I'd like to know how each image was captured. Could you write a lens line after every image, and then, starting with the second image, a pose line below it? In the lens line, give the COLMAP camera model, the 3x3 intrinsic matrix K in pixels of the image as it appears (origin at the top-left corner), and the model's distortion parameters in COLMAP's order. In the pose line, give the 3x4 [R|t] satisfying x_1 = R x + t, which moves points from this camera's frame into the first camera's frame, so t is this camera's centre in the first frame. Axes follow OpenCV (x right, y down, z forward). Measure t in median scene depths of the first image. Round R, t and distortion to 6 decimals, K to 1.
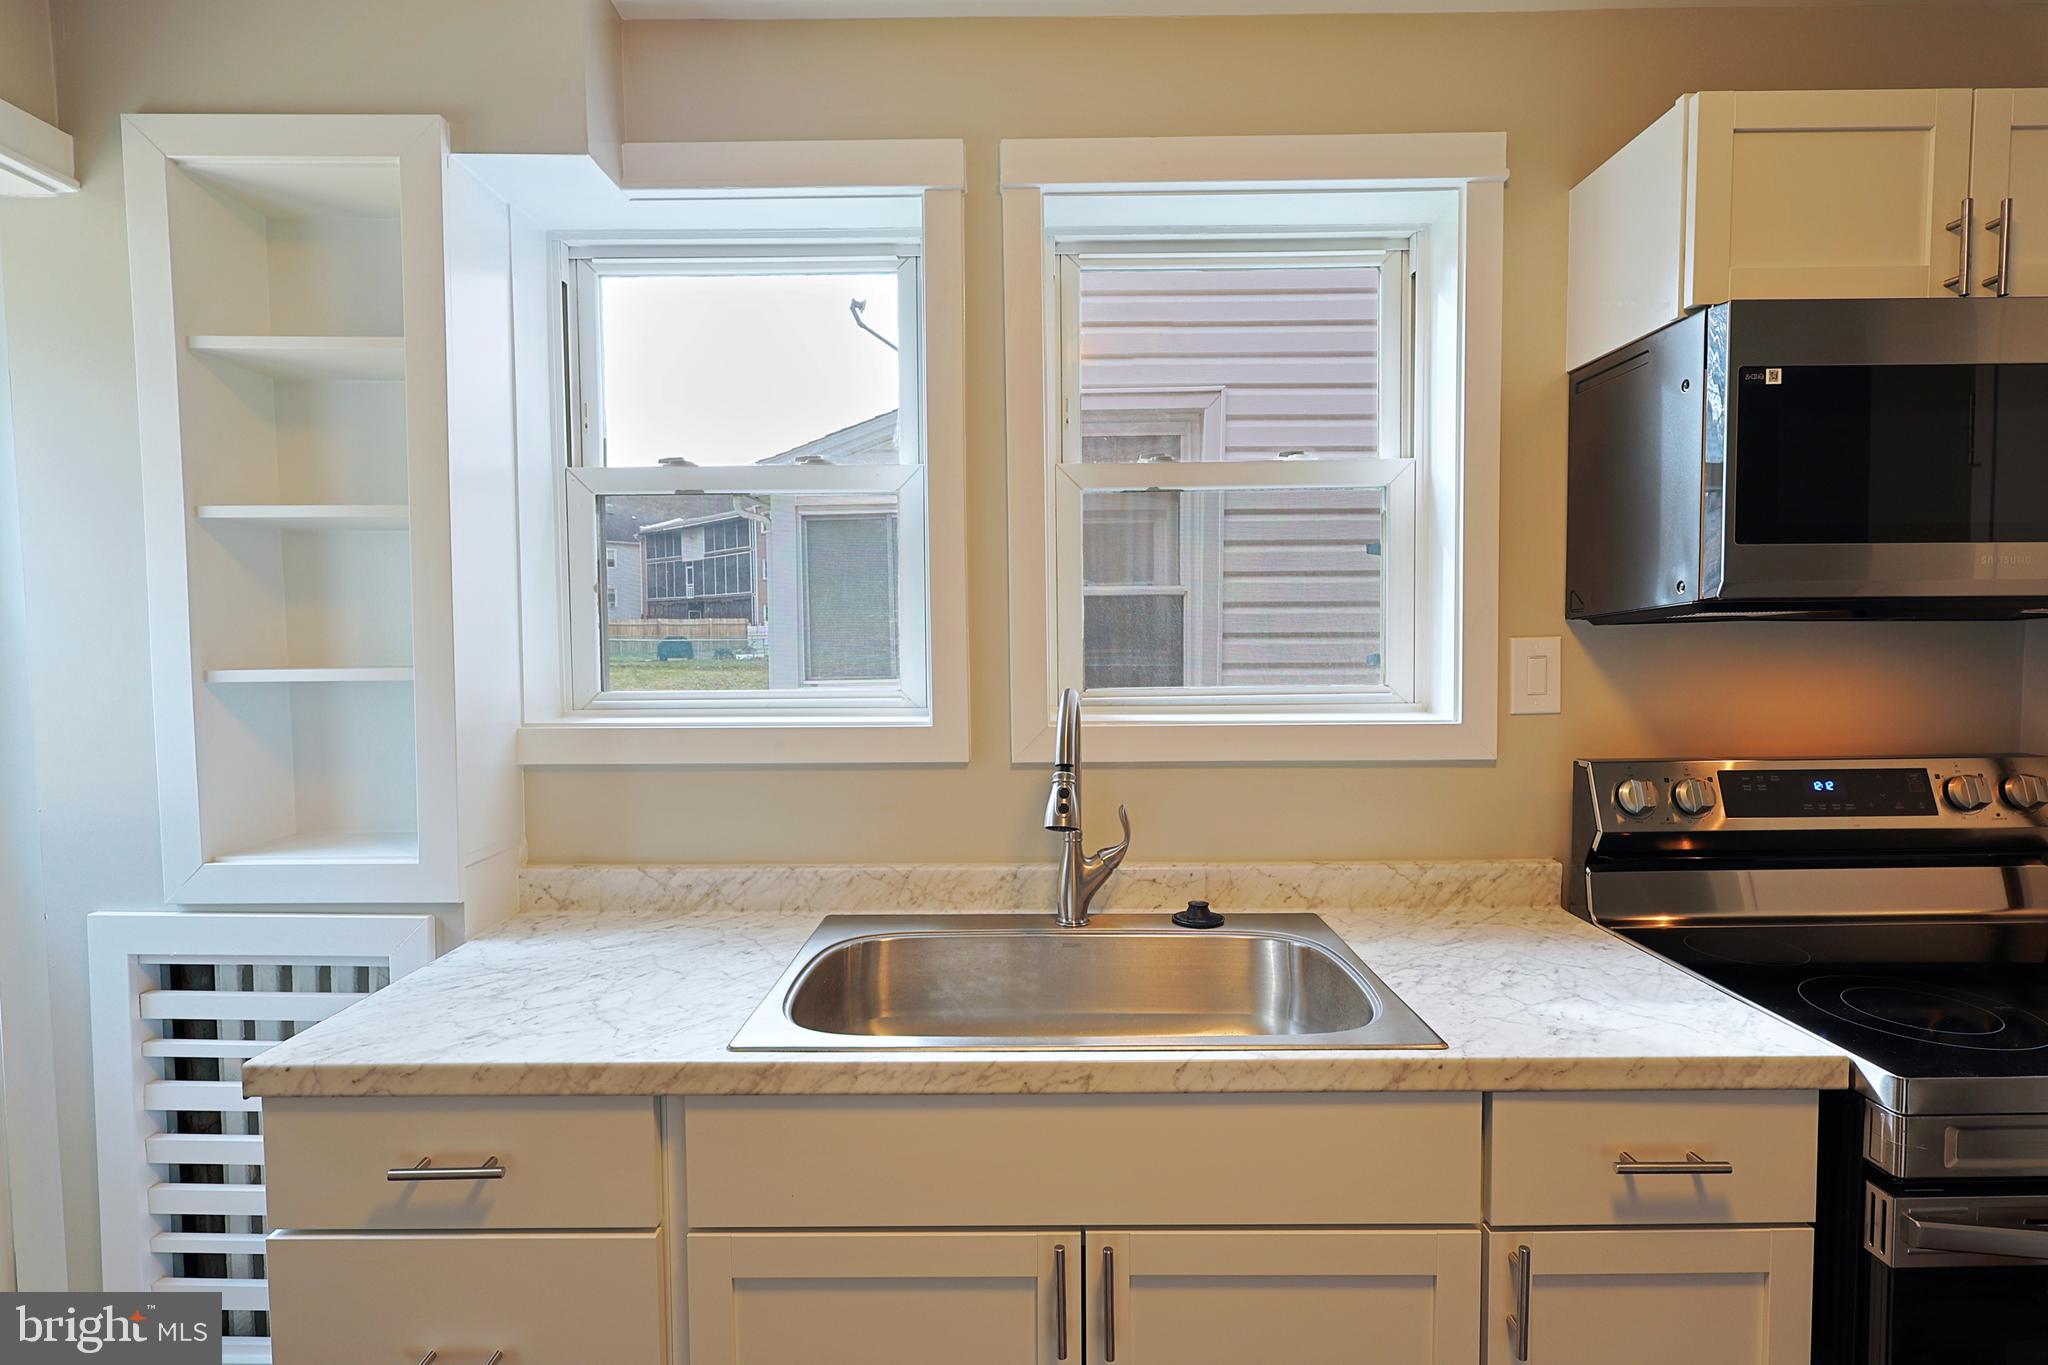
lens RADIAL K [[998.6, 0, 1031.1], [0, 998.6, 686.5], [0, 0, 1]] dist [-0.002356, 0.002476]
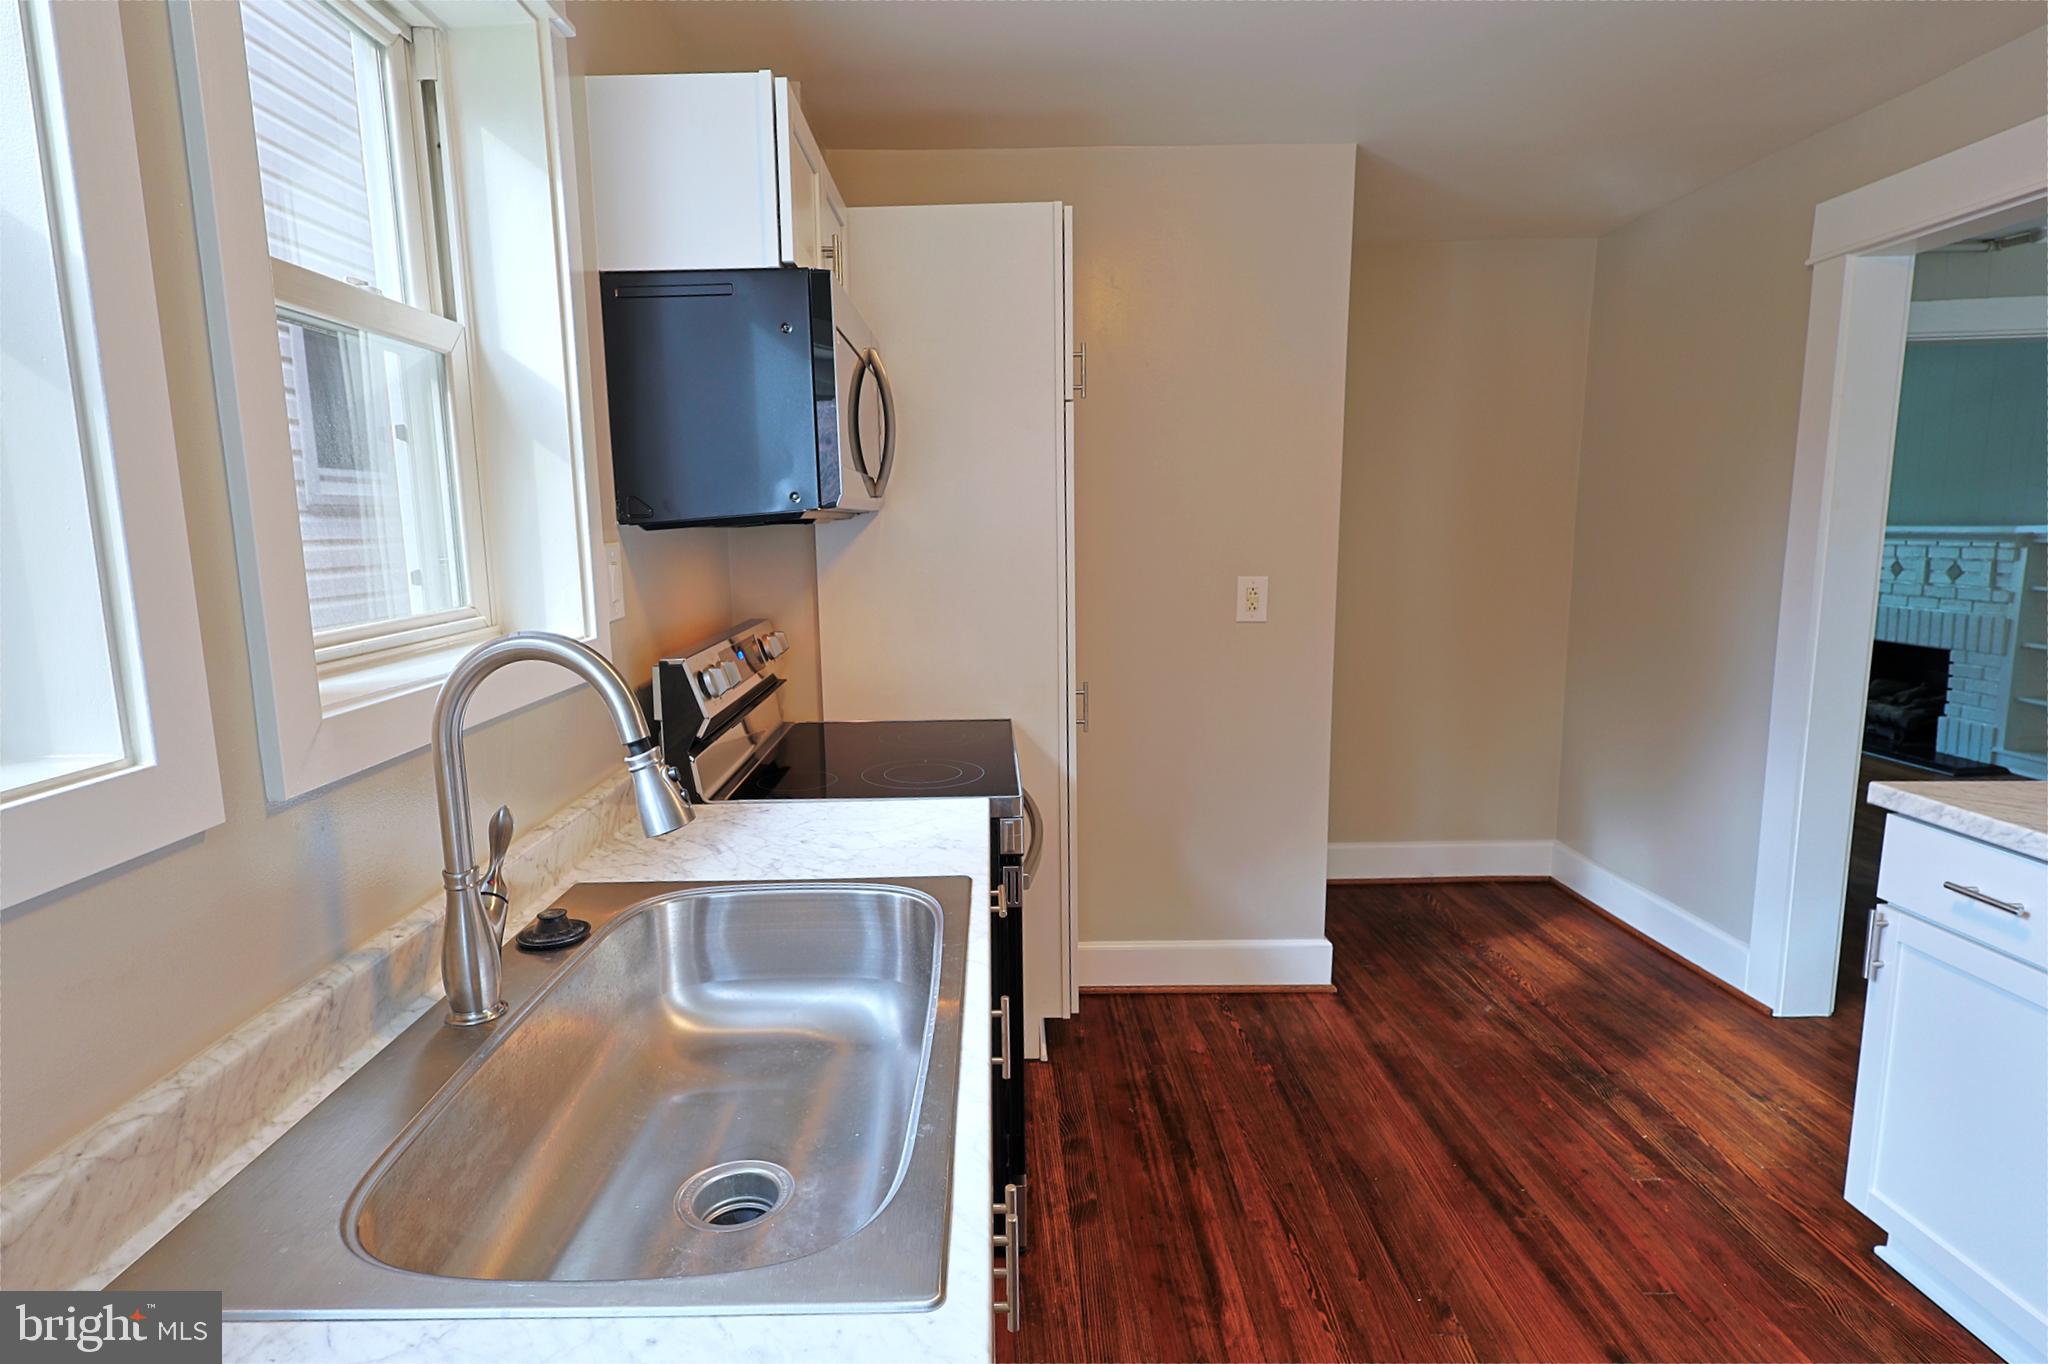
lens RADIAL K [[1075.8, 0, 973.9], [0, 1075.8, 691.3], [0, 0, 1]] dist [-0.001496, -0.000519]
pose [[0.014125, -0.148507, 0.988810, -0.589269], [0.075527, 0.986242, 0.147043, -0.036754], [-0.997044, 0.072605, 0.025148, 0.665373]]
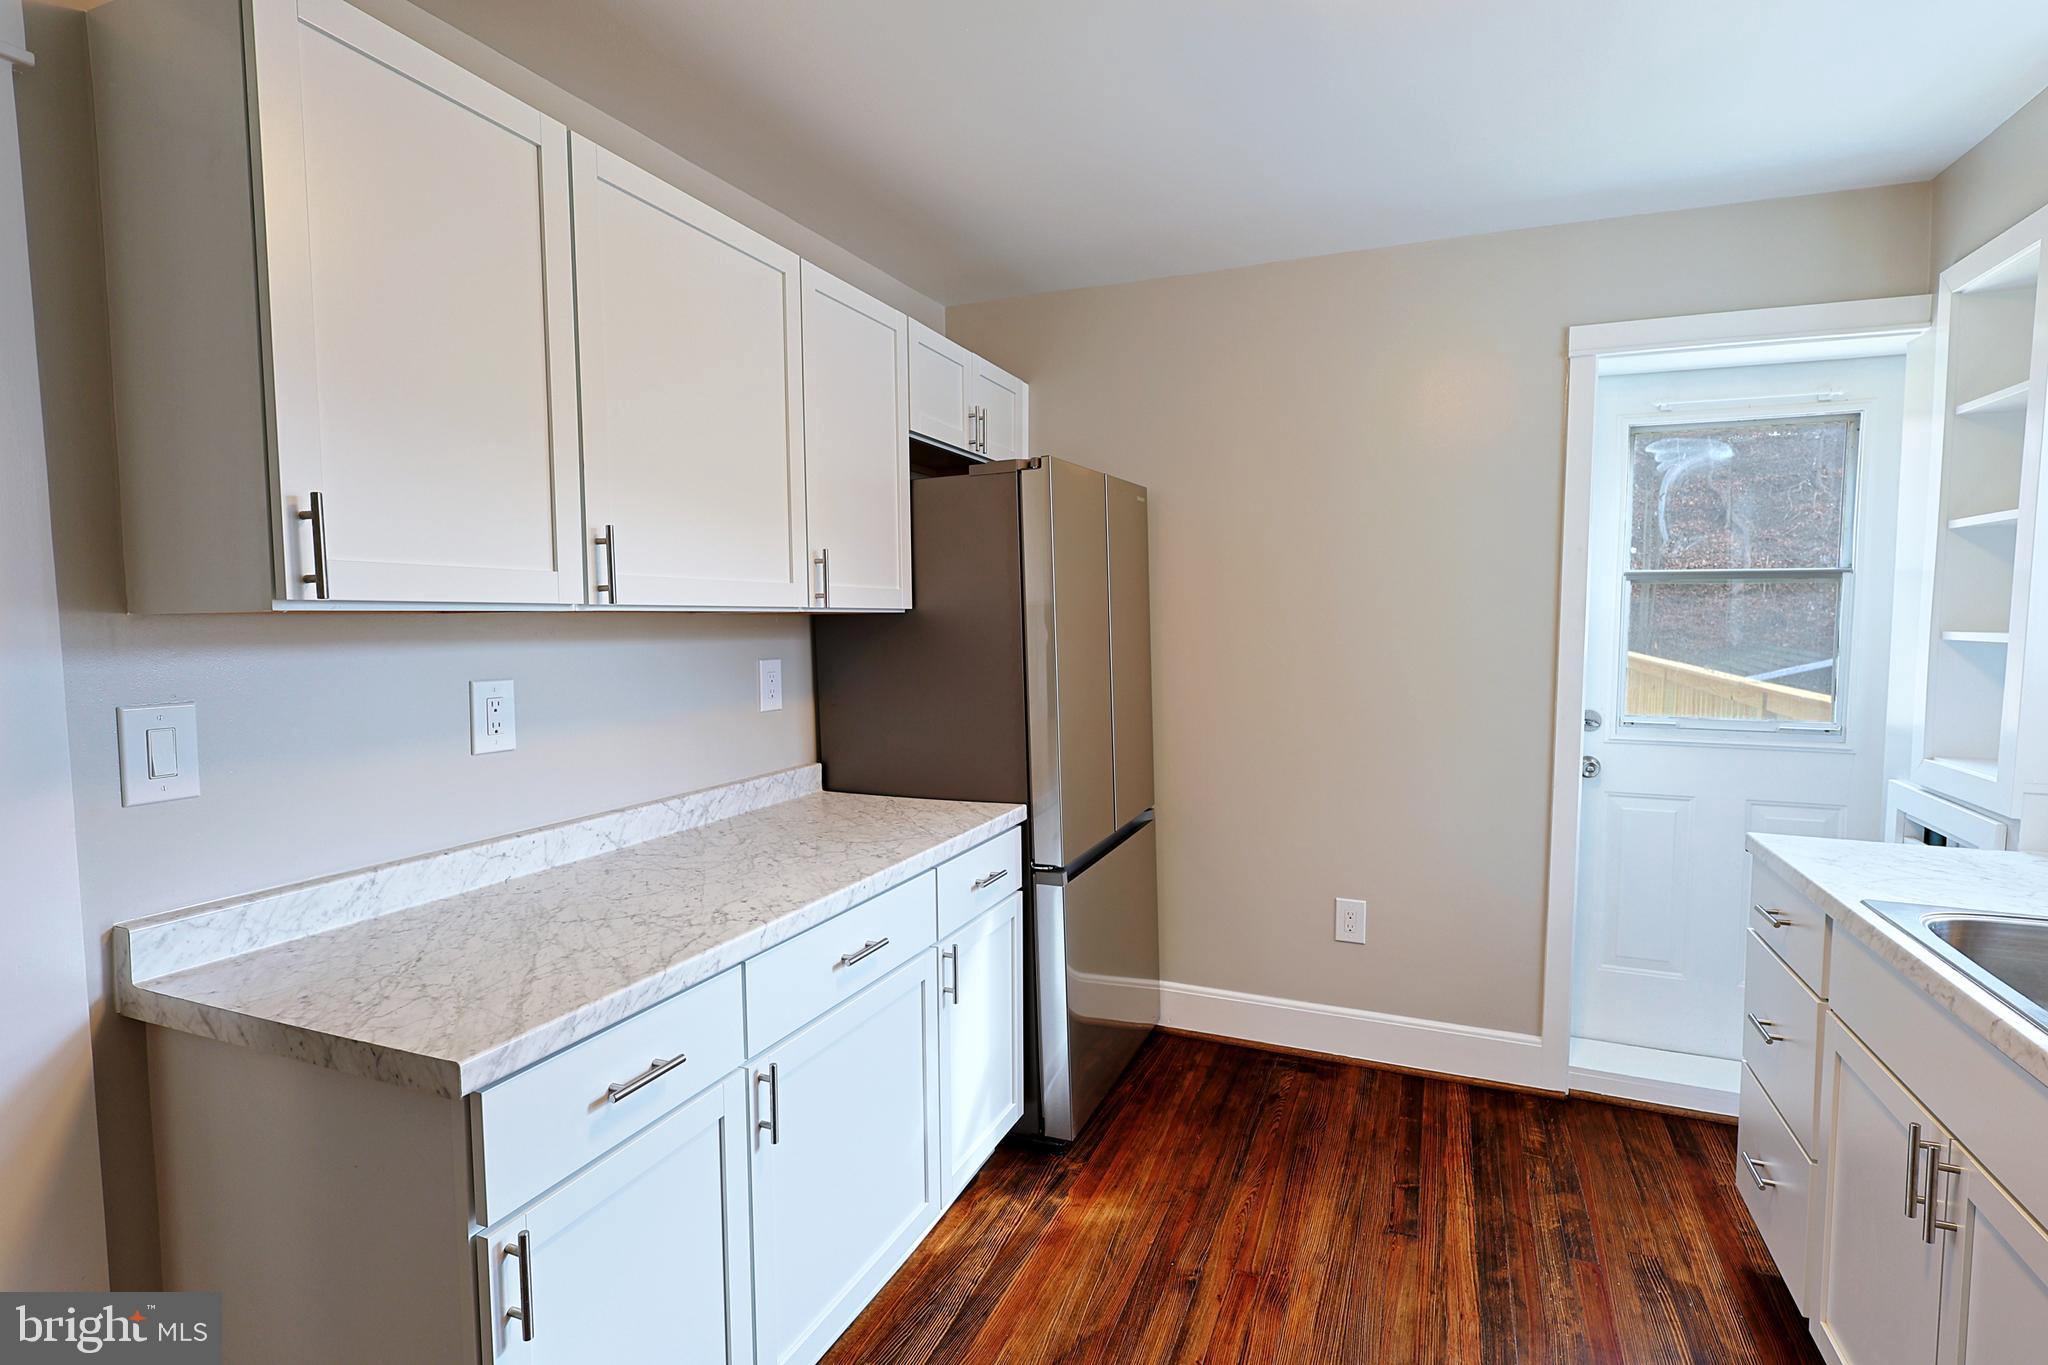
lens RADIAL K [[998.6, 0, 1030.2], [0, 998.6, 678.6], [0, 0, 1]] dist [-0.002356, 0.002476]
pose [[-0.377741, 0.068264, -0.923392, 1.027370], [-0.038526, 0.995256, 0.089337, -0.025463], [0.925110, 0.069321, -0.373319, 0.289587]]
